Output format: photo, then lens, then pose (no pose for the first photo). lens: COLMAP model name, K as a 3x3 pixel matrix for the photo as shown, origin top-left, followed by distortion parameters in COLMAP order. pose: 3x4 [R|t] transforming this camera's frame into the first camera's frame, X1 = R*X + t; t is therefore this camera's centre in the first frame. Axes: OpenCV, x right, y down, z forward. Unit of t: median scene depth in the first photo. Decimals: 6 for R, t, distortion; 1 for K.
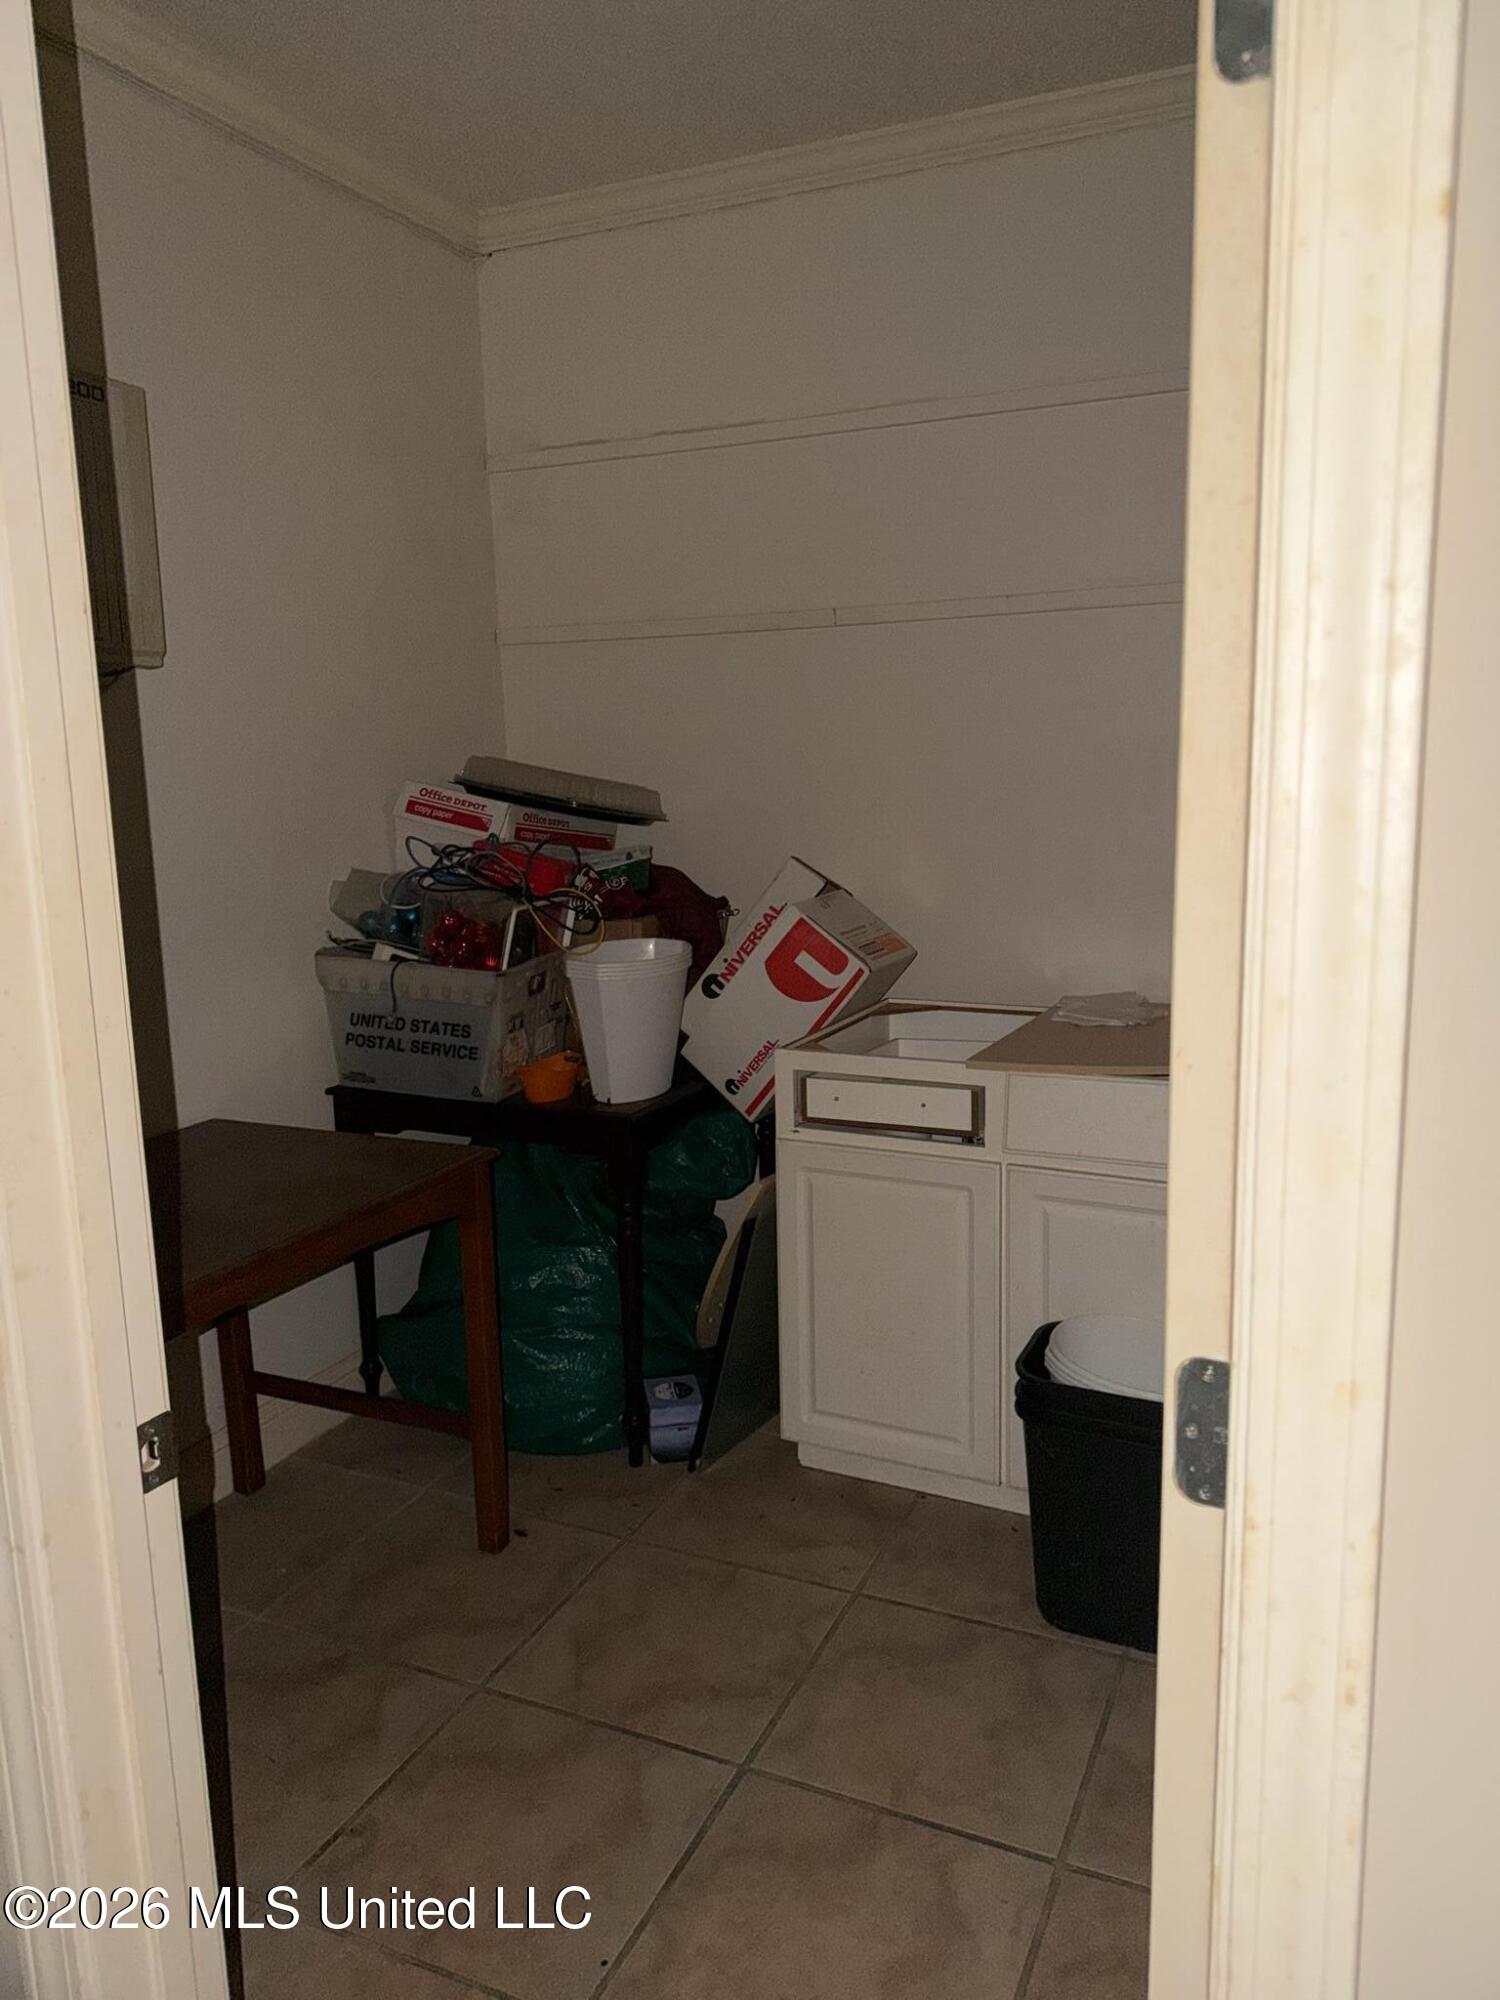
lens RADIAL K [[1425.1, 0, 750.0], [0, 1425.1, 1000.0], [0, 0, 1]] dist [0.152689, -0.168949]
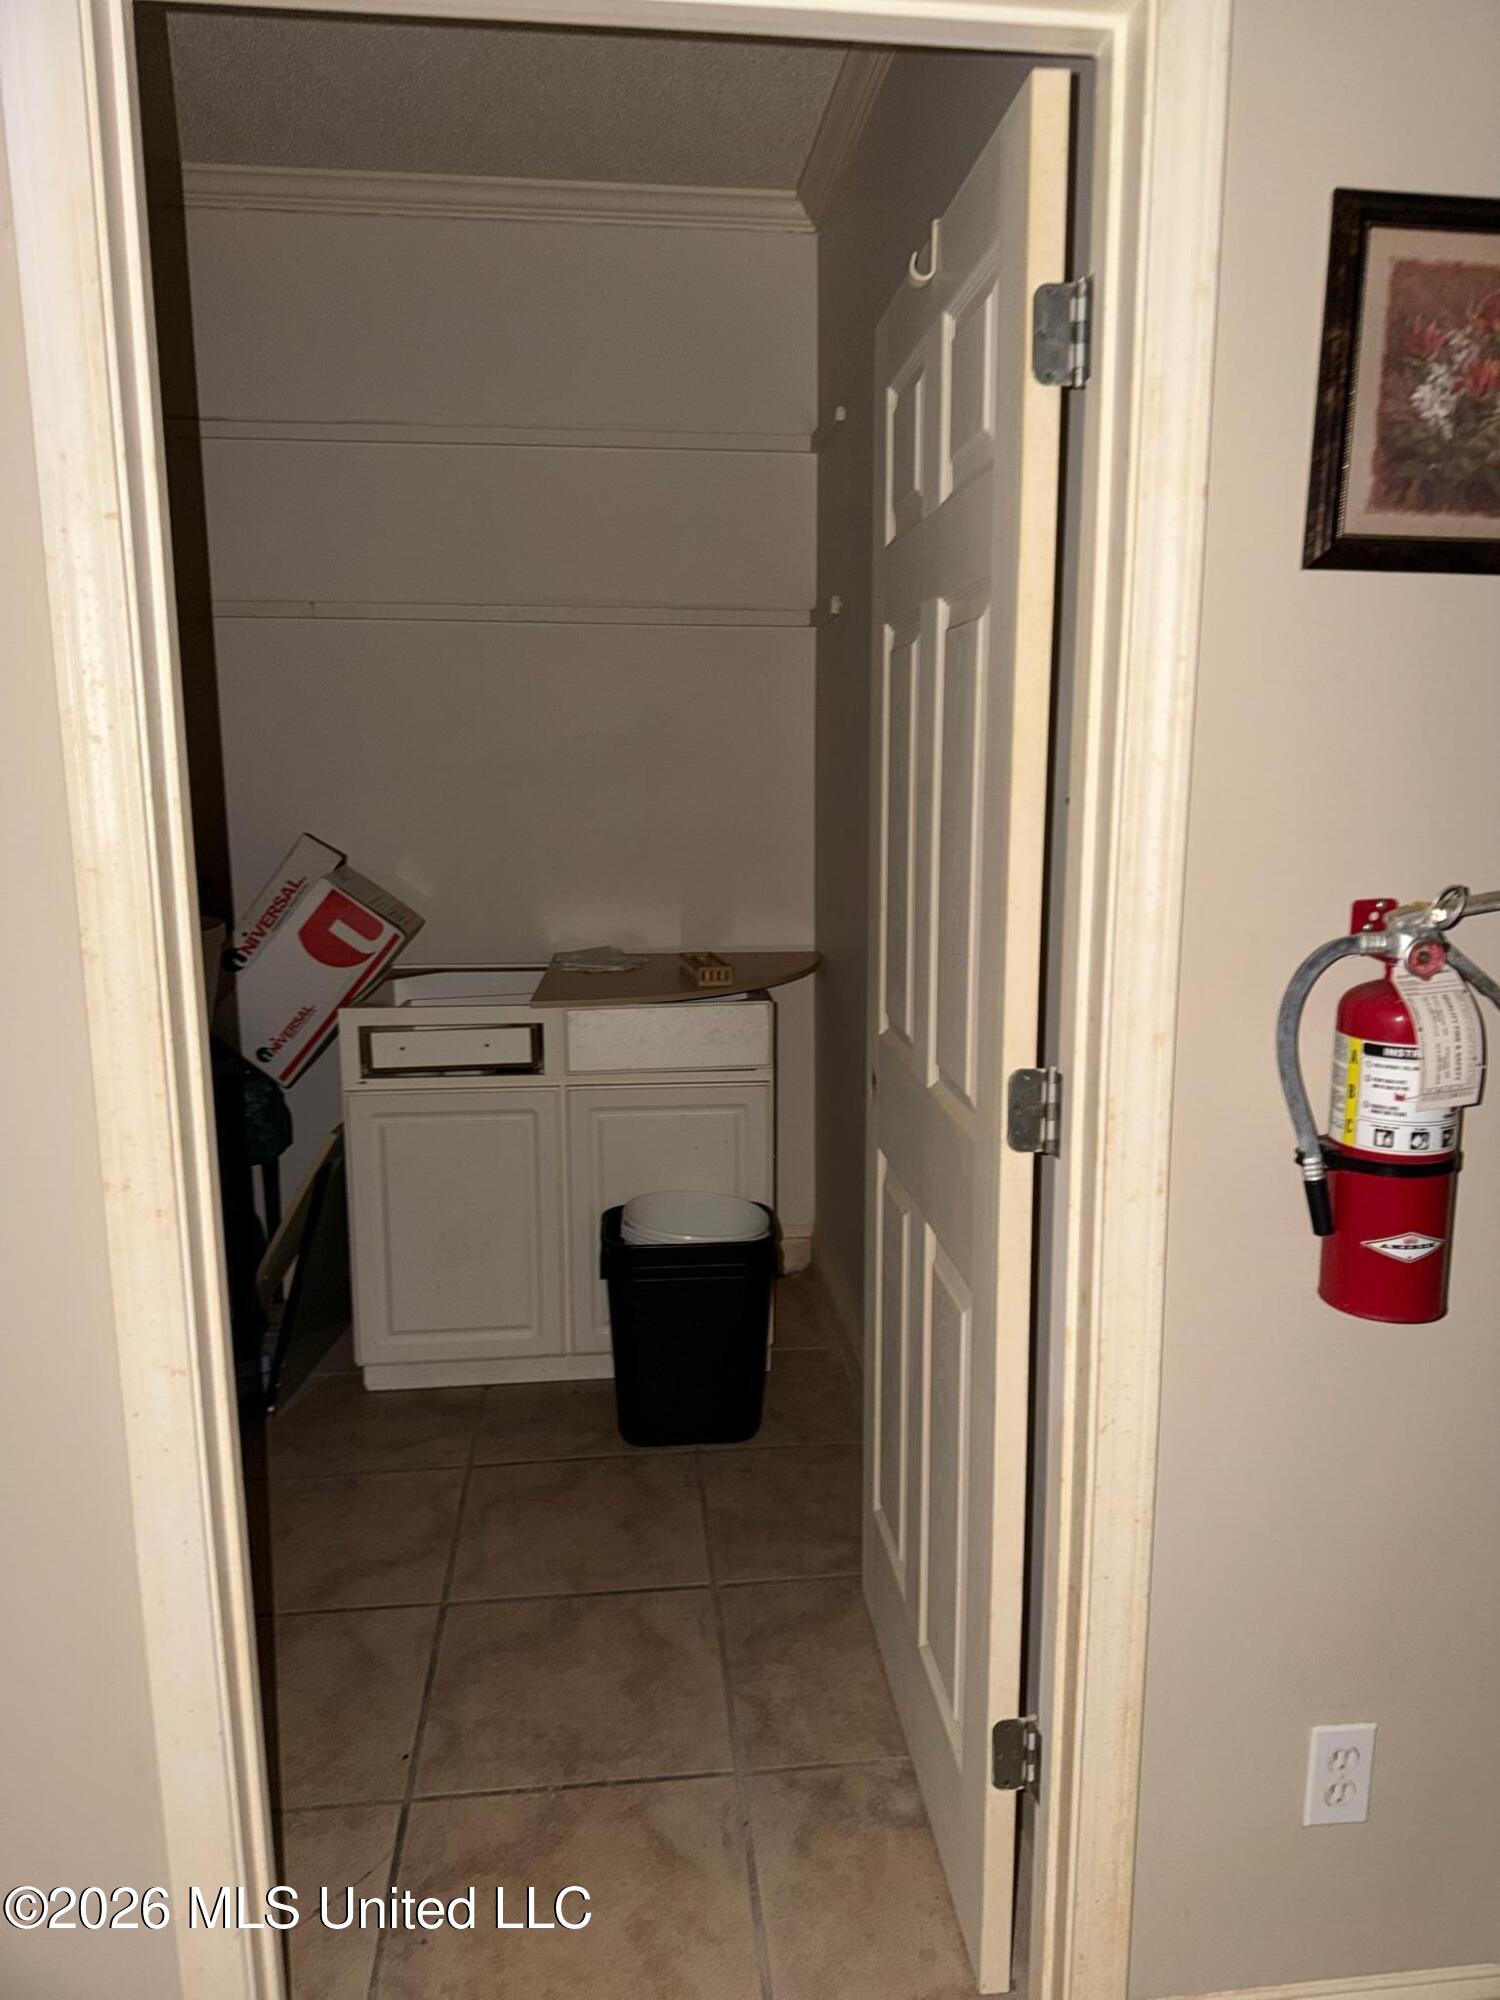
lens RADIAL K [[1425.1, 0, 750.0], [0, 1425.1, 1000.0], [0, 0, 1]] dist [0.152689, -0.168949]
pose [[0.865865, -0.066616, 0.495822, -0.255304], [0.068679, 0.997539, 0.014090, 0.034293], [-0.495540, 0.021852, 0.868310, -0.105375]]
